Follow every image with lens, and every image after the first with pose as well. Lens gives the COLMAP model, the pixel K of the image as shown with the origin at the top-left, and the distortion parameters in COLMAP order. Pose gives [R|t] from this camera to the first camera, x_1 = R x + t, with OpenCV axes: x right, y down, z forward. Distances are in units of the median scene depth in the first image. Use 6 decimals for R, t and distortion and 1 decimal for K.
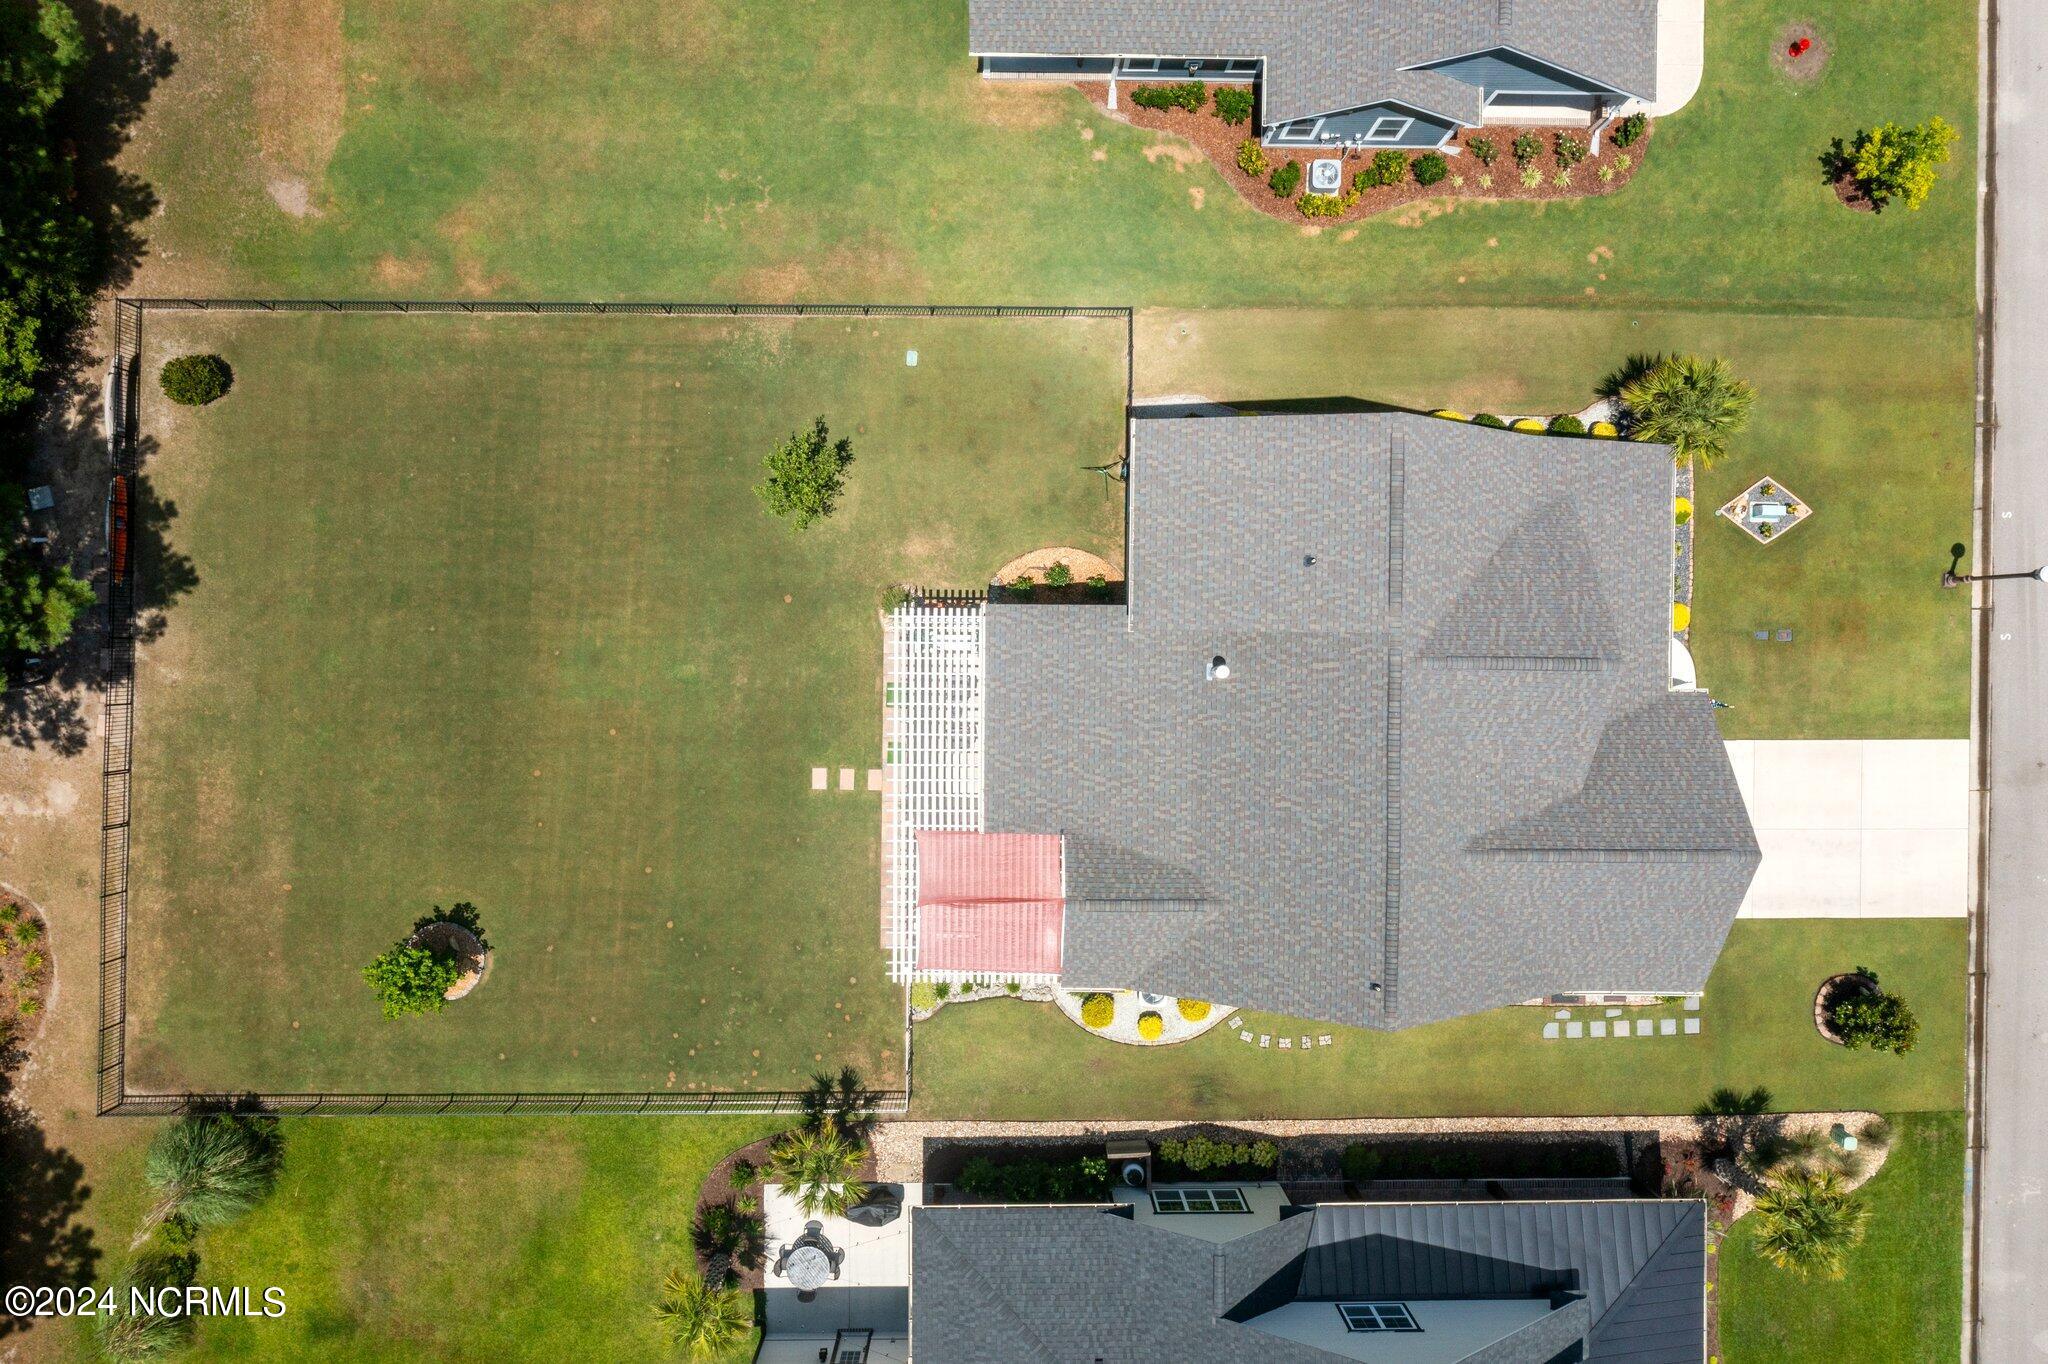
lens RADIAL K [[1656.3, 0, 1018.3], [0, 1656.3, 679.8], [0, 0, 1]] dist [-0.010153, 0.009300]
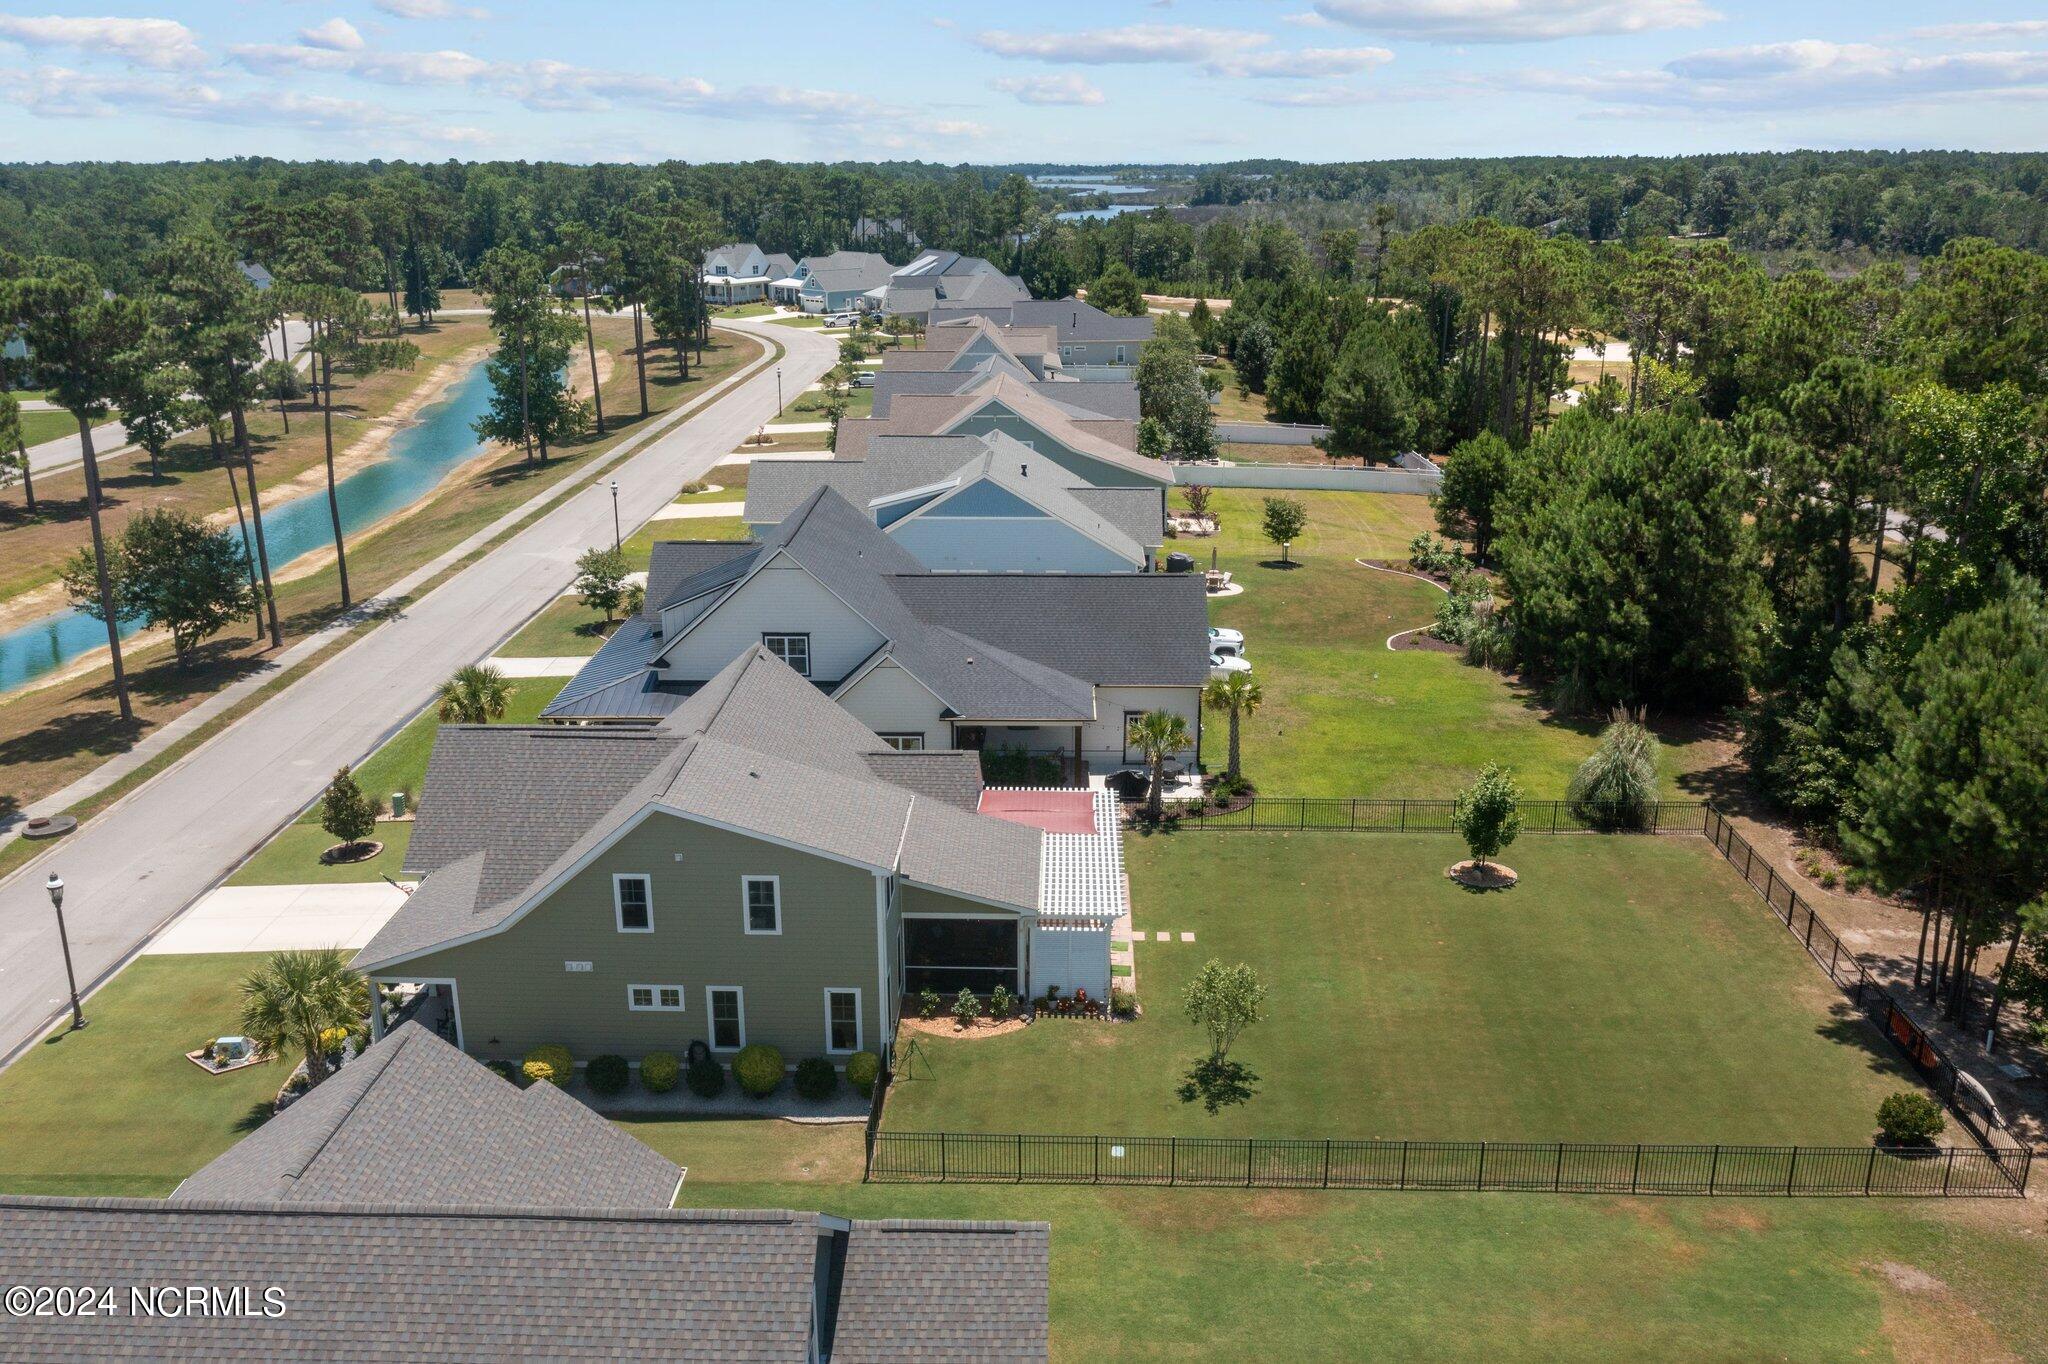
lens RADIAL K [[1644.9, 0, 1023.6], [0, 1644.9, 712.1], [0, 0, 1]] dist [-0.010856, 0.012258]
pose [[-0.999664, -0.021386, 0.014633, -0.021496], [0.020890, -0.330975, 0.943408, -0.946766], [-0.015332, 0.943397, 0.331310, 0.488598]]
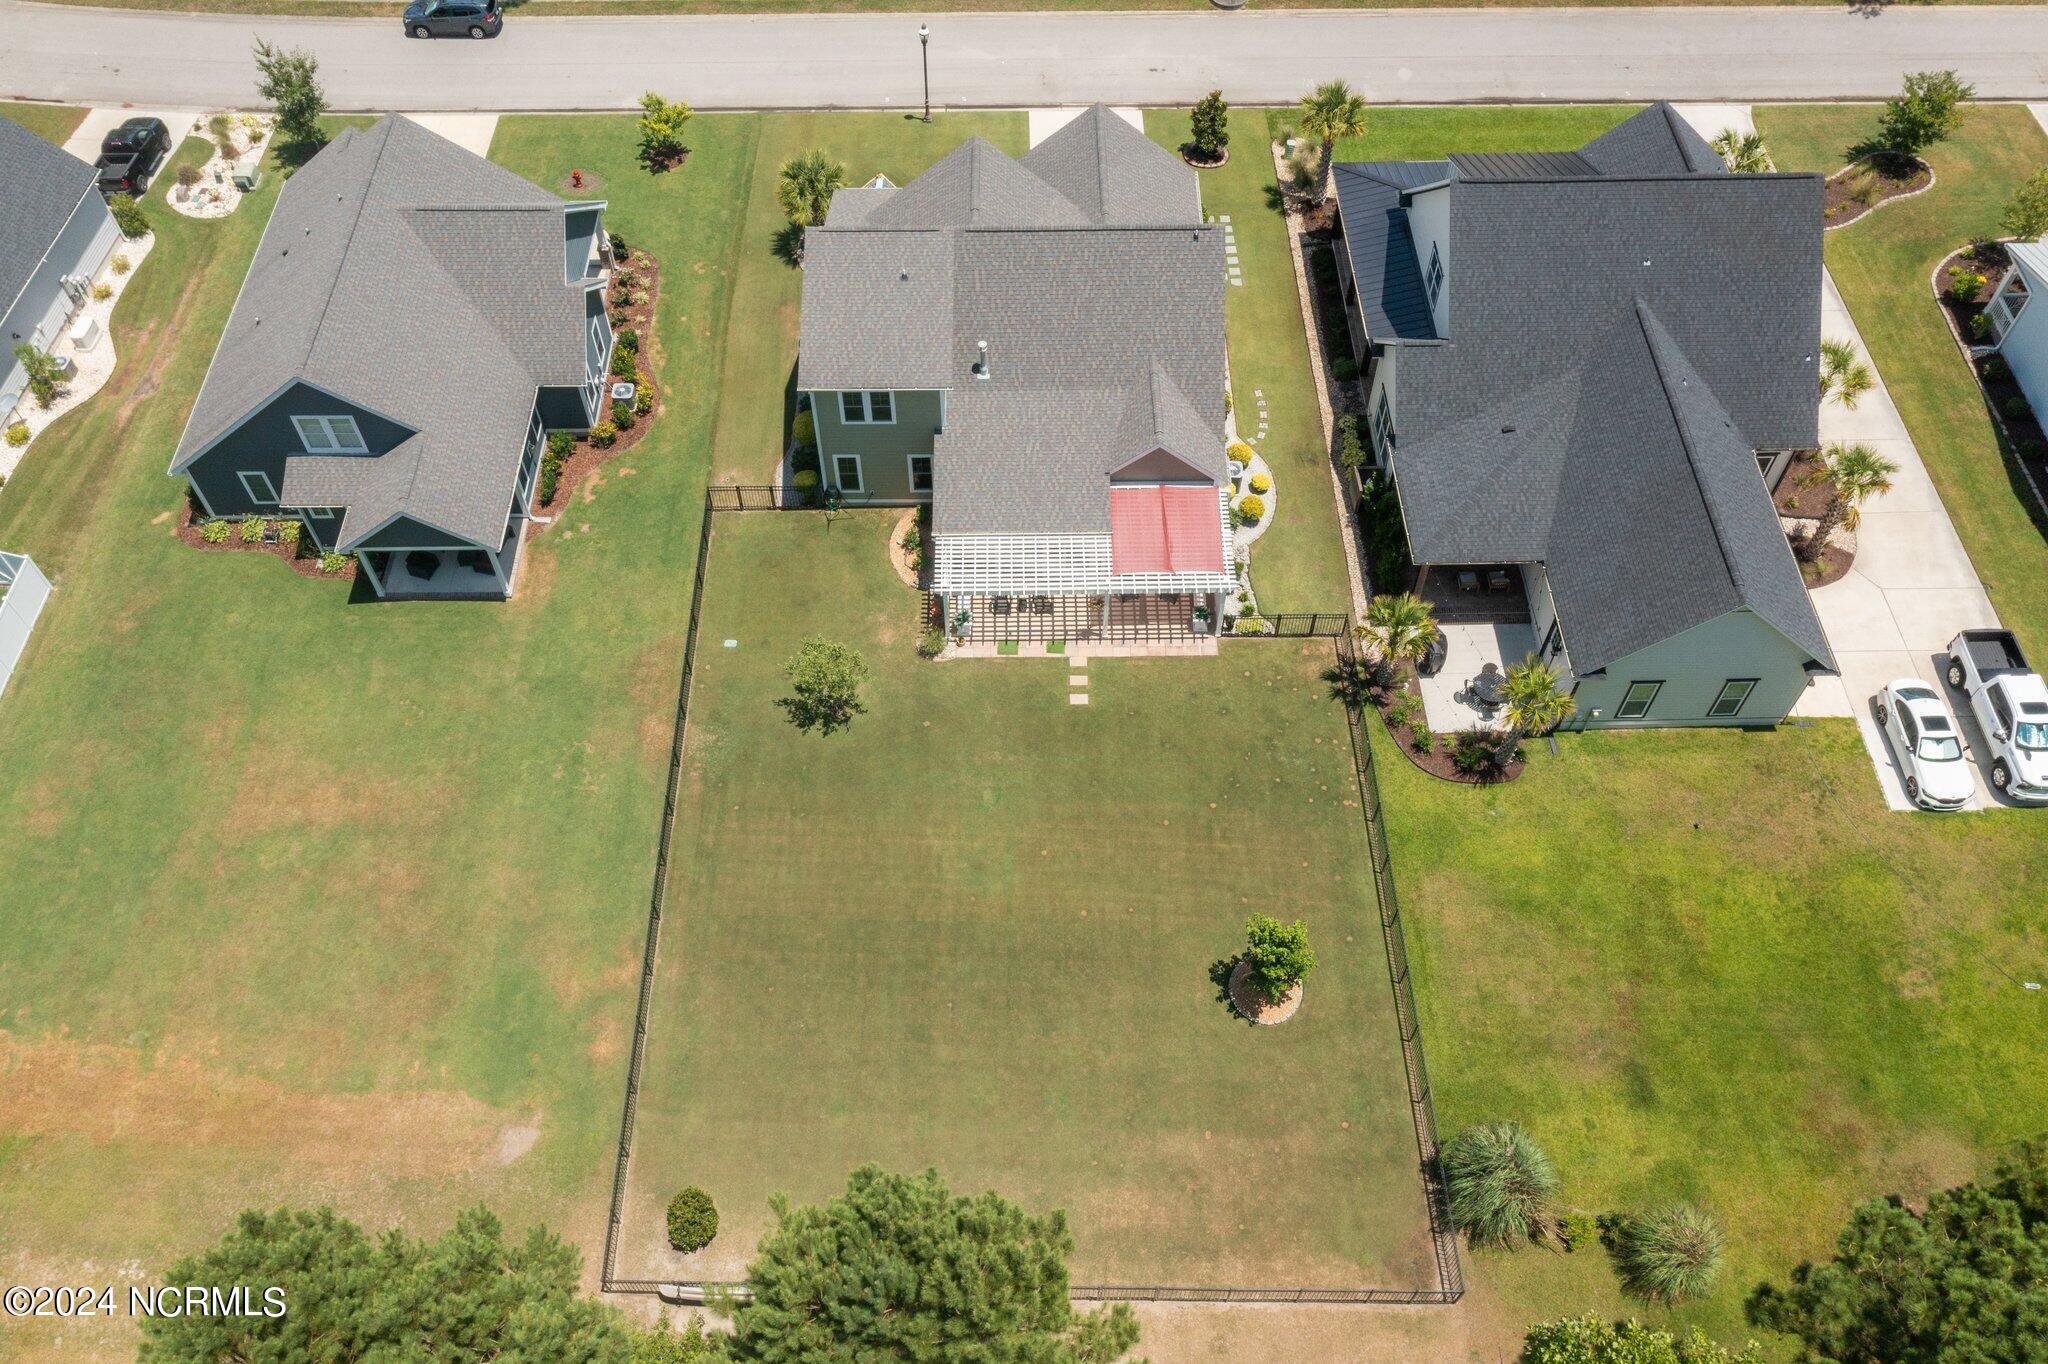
lens RADIAL K [[1636.5, 0, 1024.9], [0, 1636.5, 674.3], [0, 0, 1]] dist [-0.010300, -0.009359]
pose [[-0.018234, -0.818252, 0.574570, -0.777833], [0.999750, -0.022381, -0.000146, 0.021326], [0.012979, 0.574424, 0.818455, 0.031880]]
